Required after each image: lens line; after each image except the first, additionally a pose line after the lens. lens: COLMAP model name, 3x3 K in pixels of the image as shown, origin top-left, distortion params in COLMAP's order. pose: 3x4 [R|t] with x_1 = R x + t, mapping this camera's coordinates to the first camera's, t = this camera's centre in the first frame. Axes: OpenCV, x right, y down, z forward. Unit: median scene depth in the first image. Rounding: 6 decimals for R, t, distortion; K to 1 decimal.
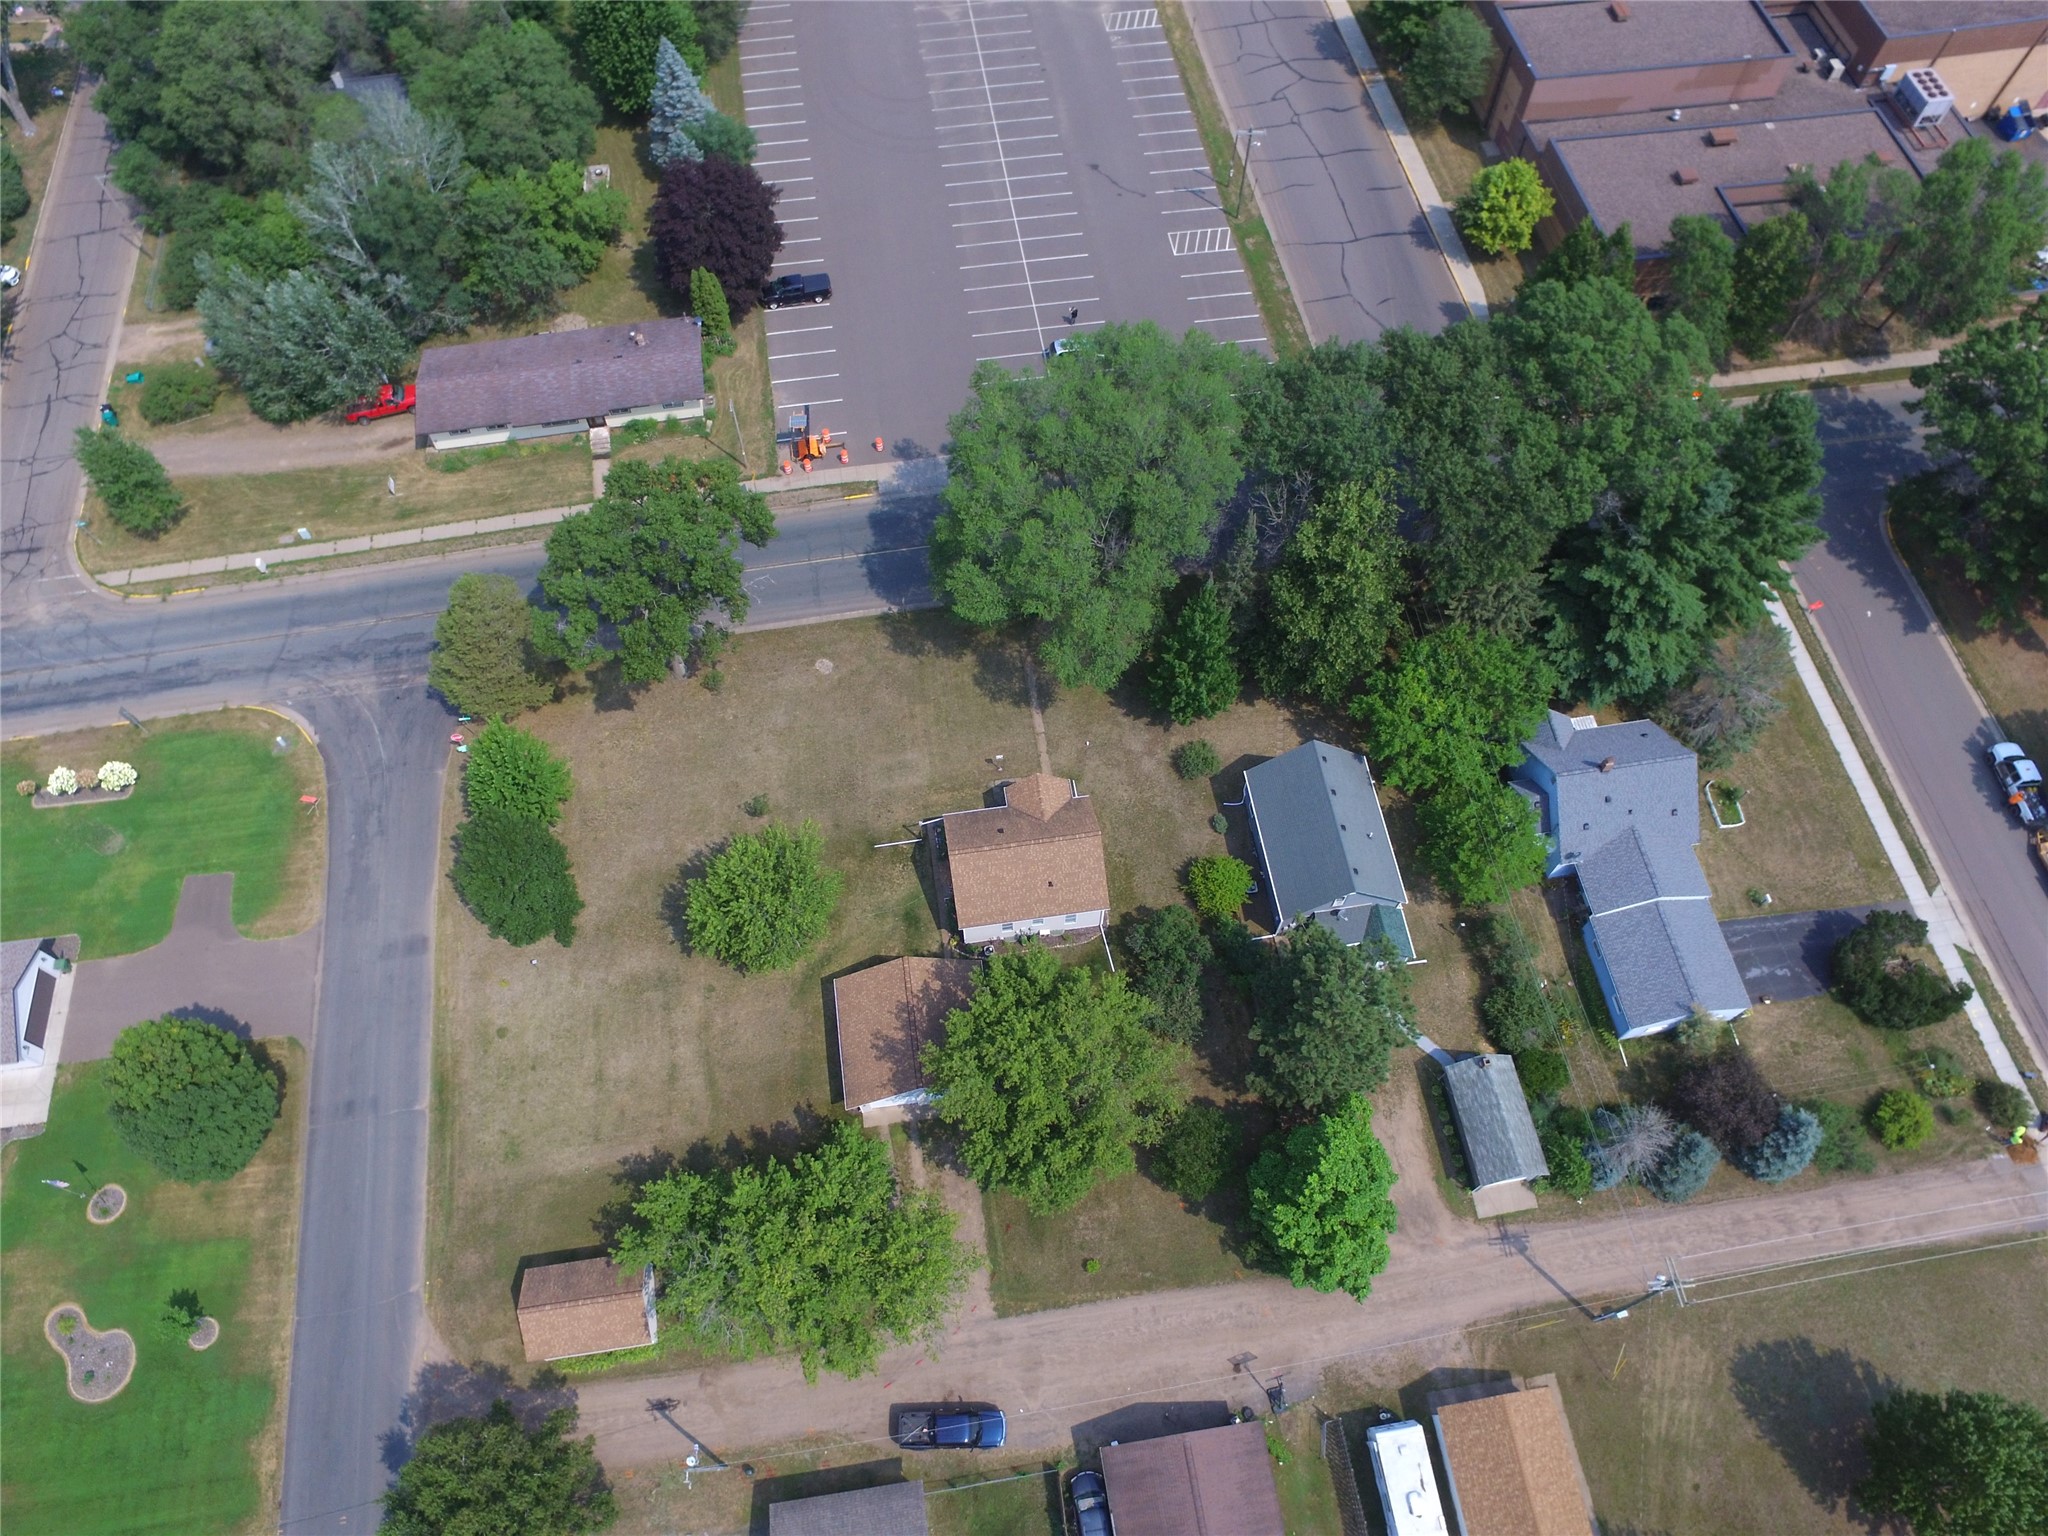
lens RADIAL K [[1397.2, 0, 1023.2], [0, 1397.2, 775.5], [0, 0, 1]] dist [-0.118906, 0.094046]
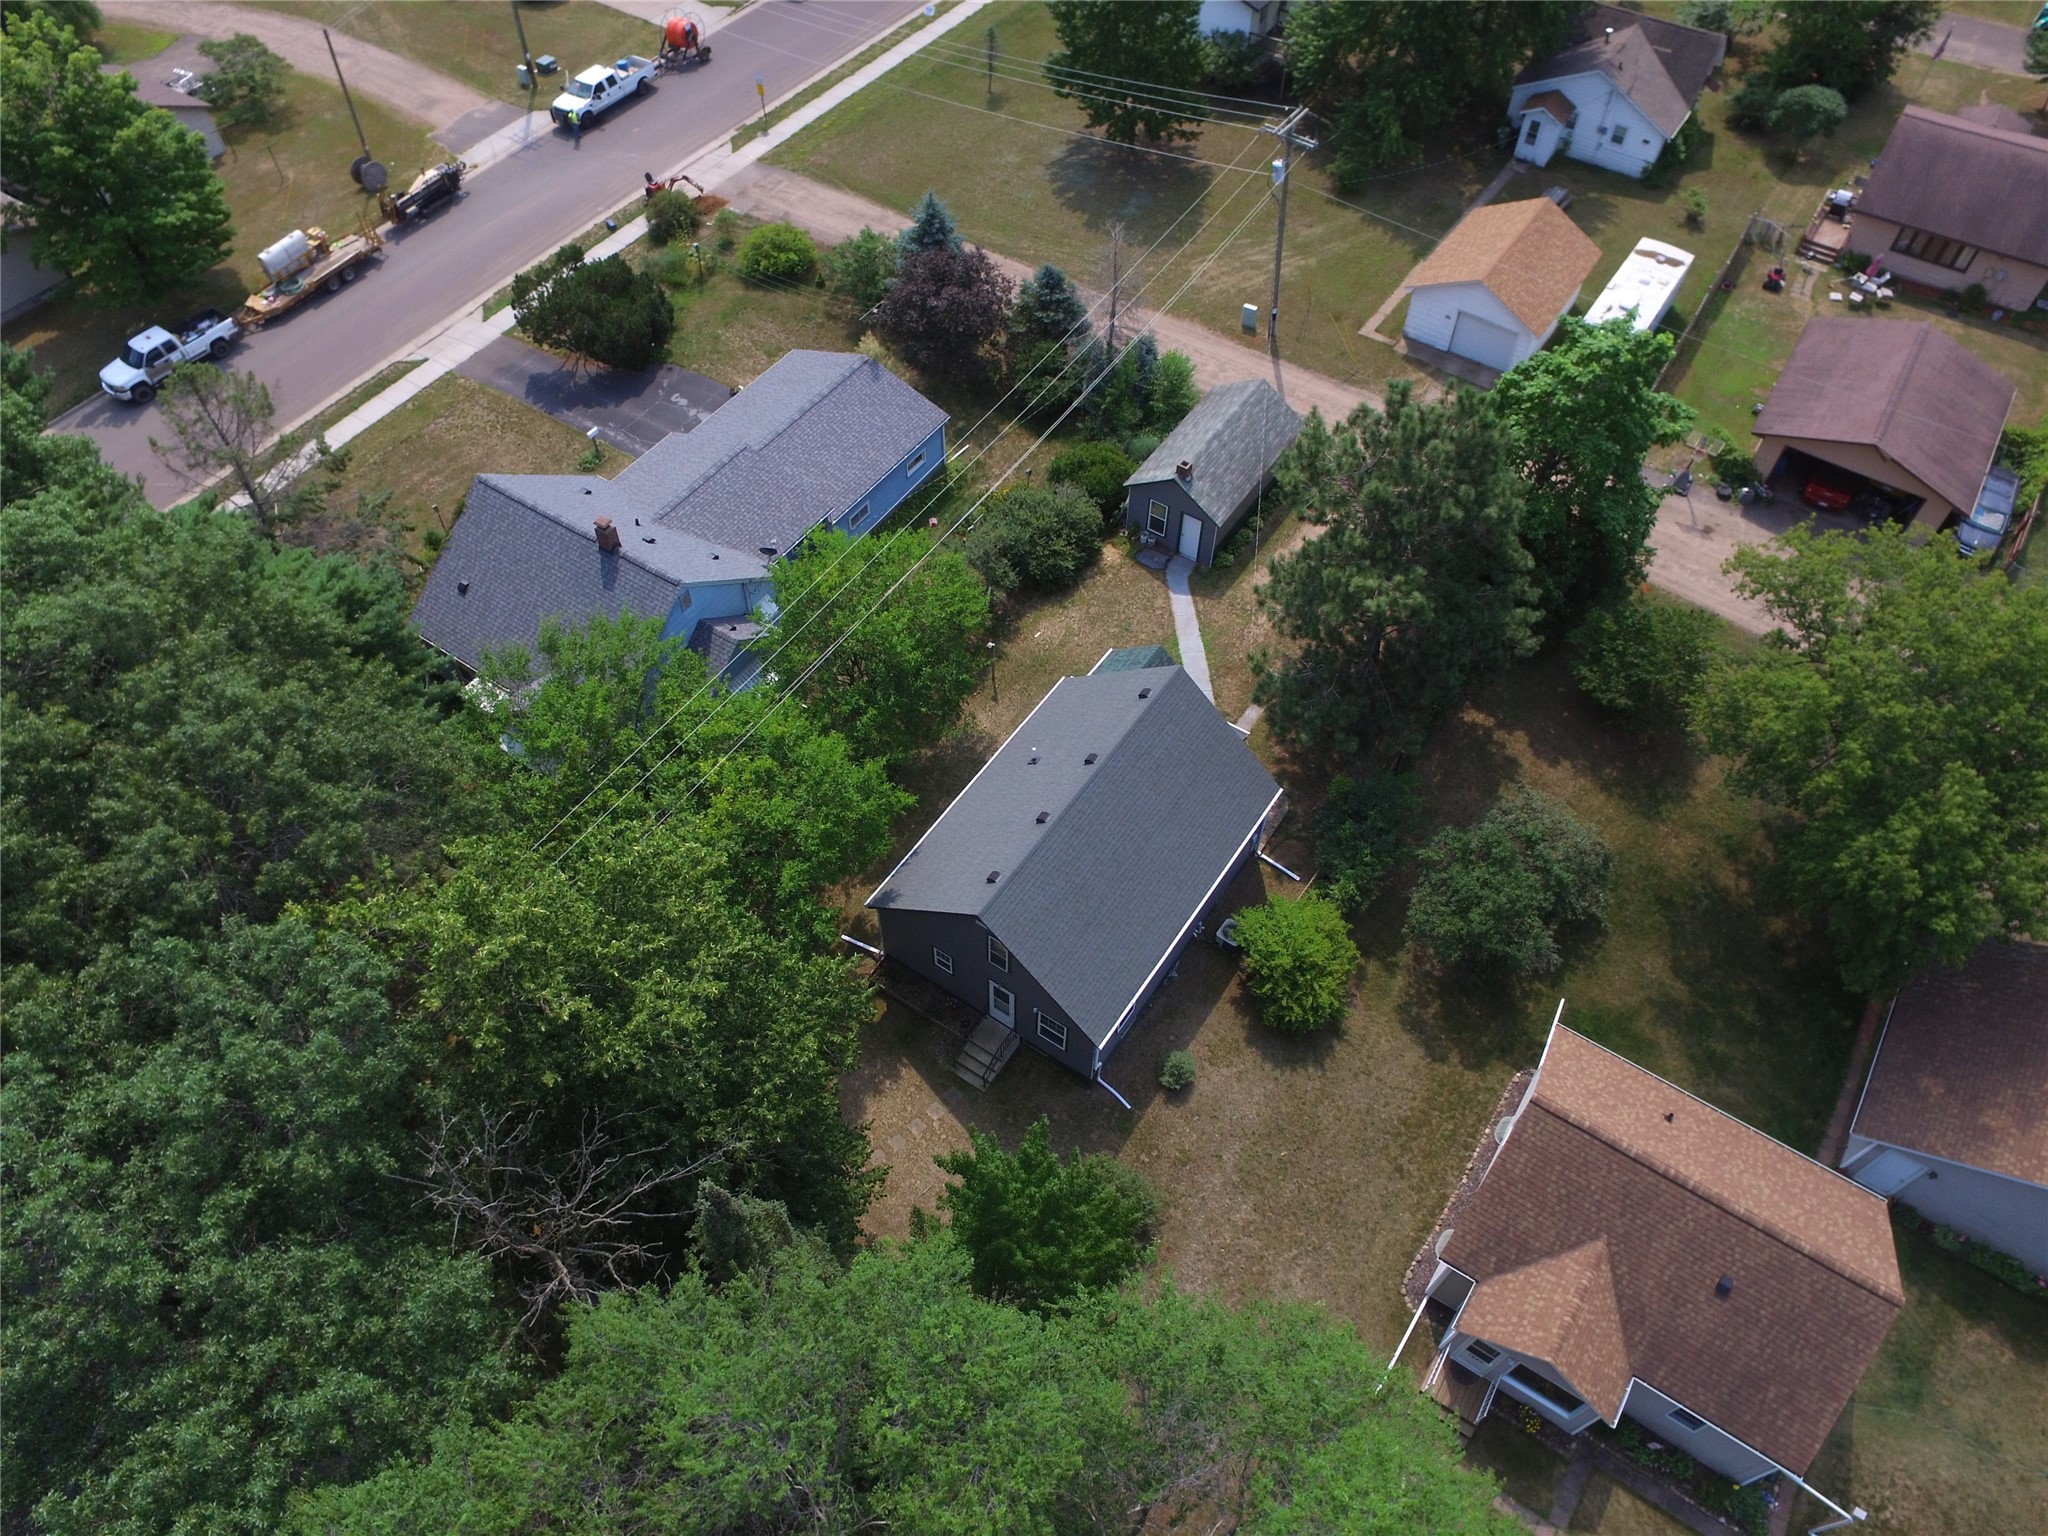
lens RADIAL K [[1389.2, 0, 1023.2], [0, 1389.2, 789.2], [0, 0, 1]] dist [-0.117720, 0.085137]
pose [[-0.736280, -0.548252, 0.396626, 0.056238], [0.592677, -0.239643, 0.768964, -0.333753], [-0.326537, 0.801244, 0.501380, 0.773963]]
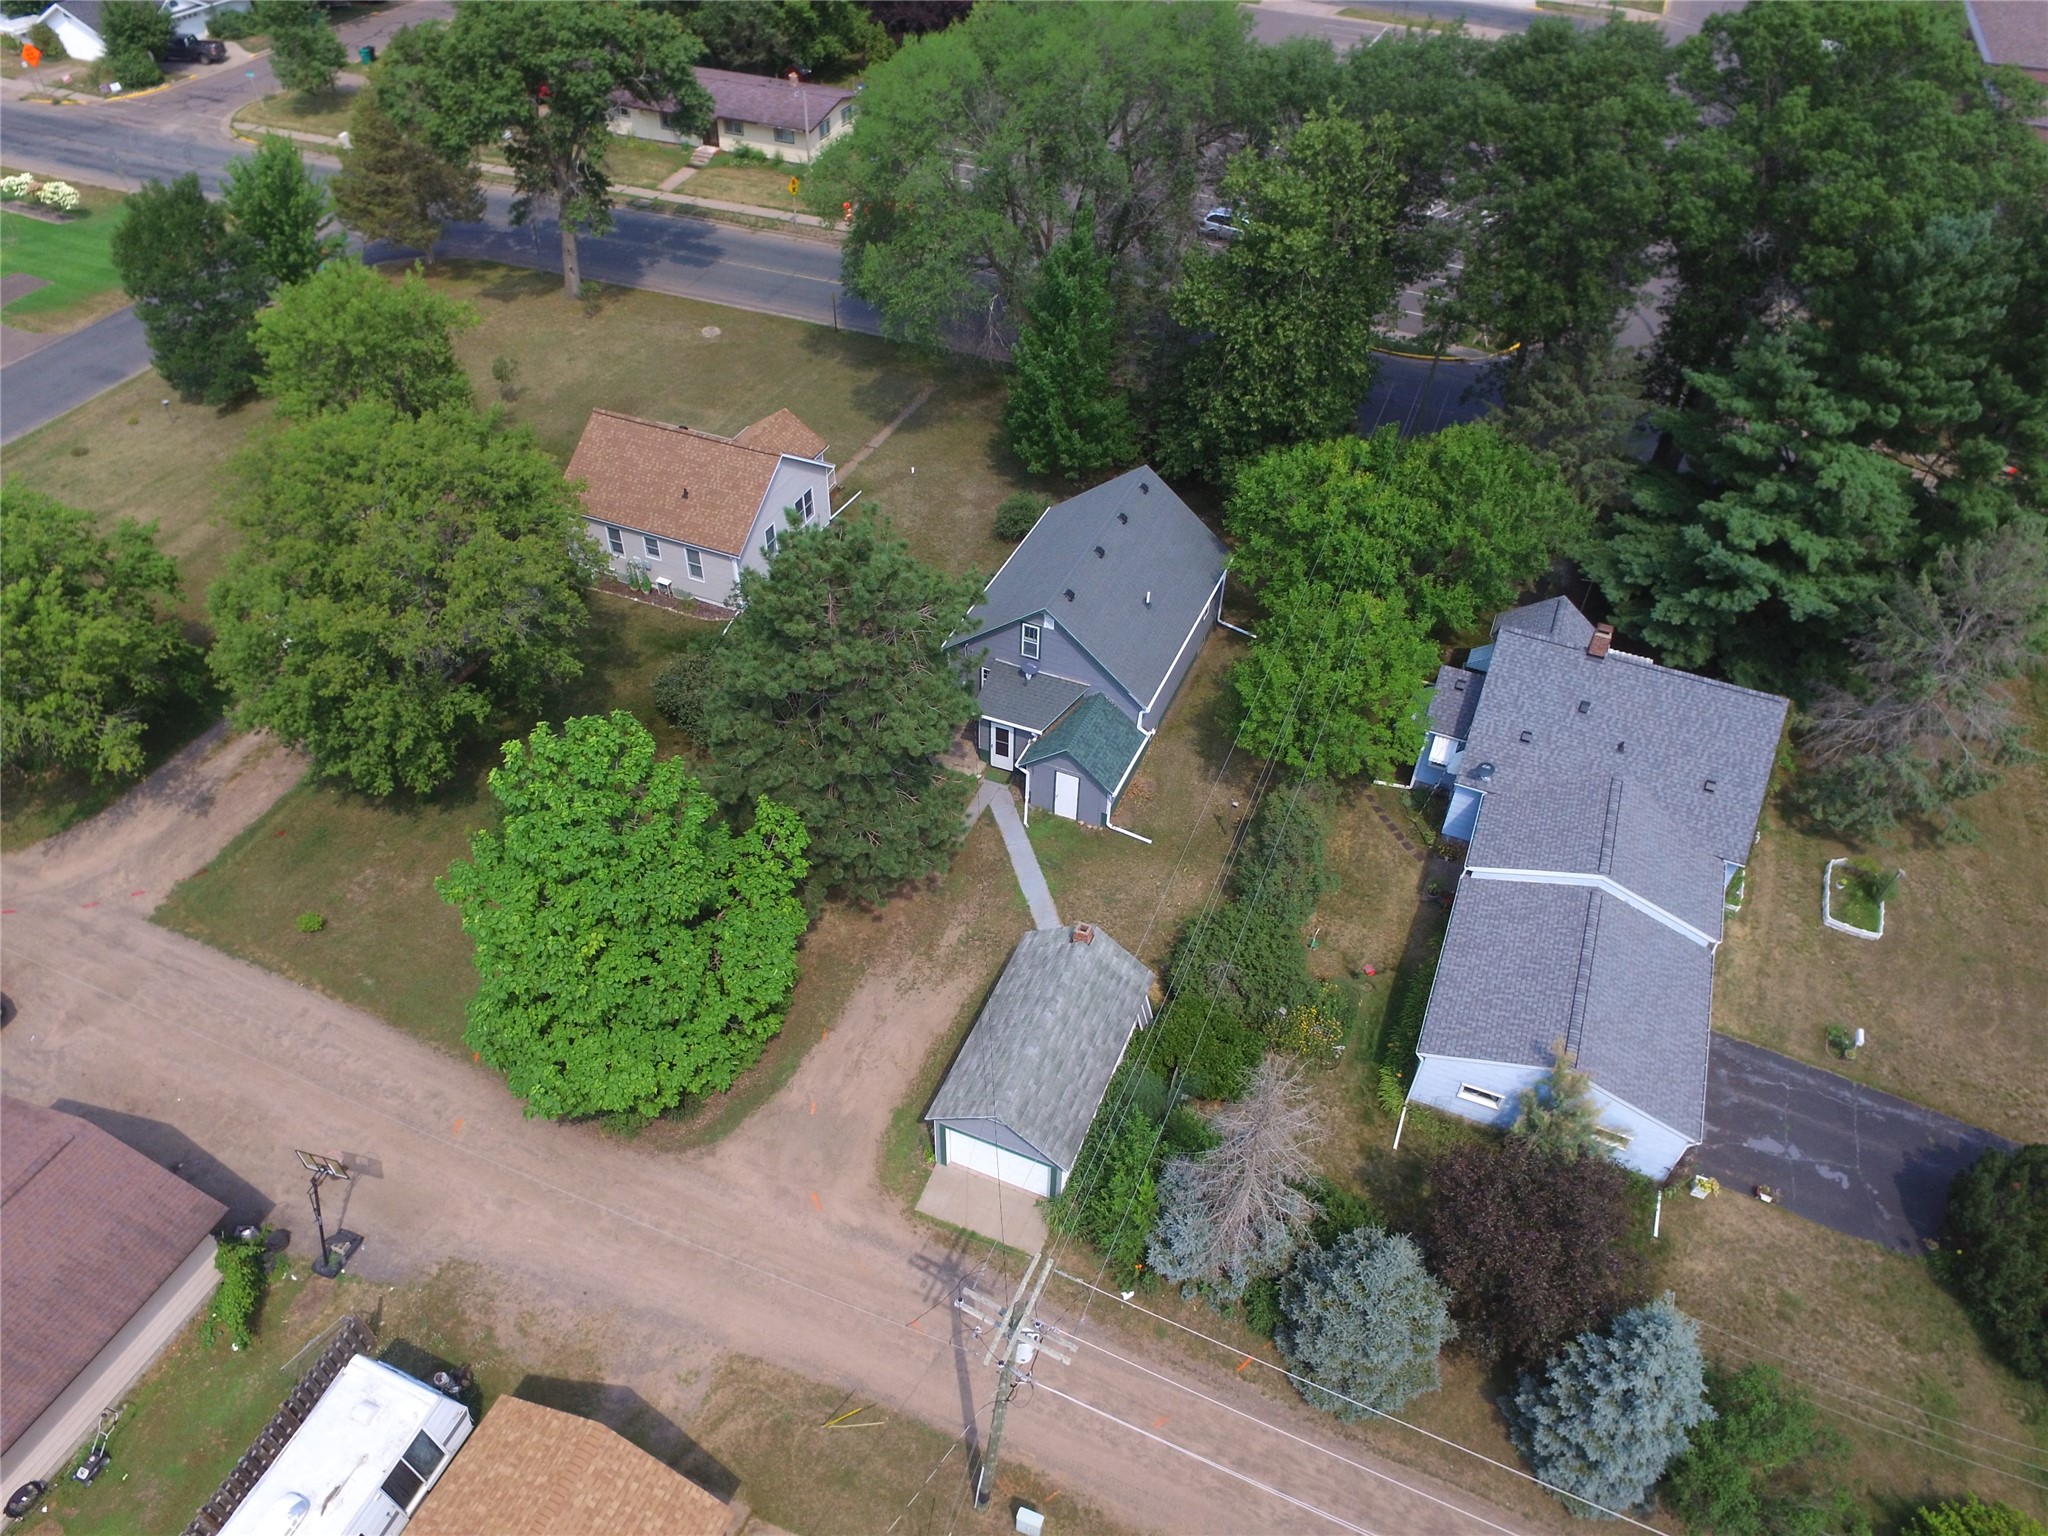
lens RADIAL K [[1397.2, 0, 1023.2], [0, 1397.2, 775.5], [0, 0, 1]] dist [-0.118906, 0.094046]
pose [[0.851674, 0.371551, -0.369595, 0.454679], [-0.469740, 0.853910, -0.224014, 0.266285], [0.232368, 0.364401, 0.901786, 0.484769]]
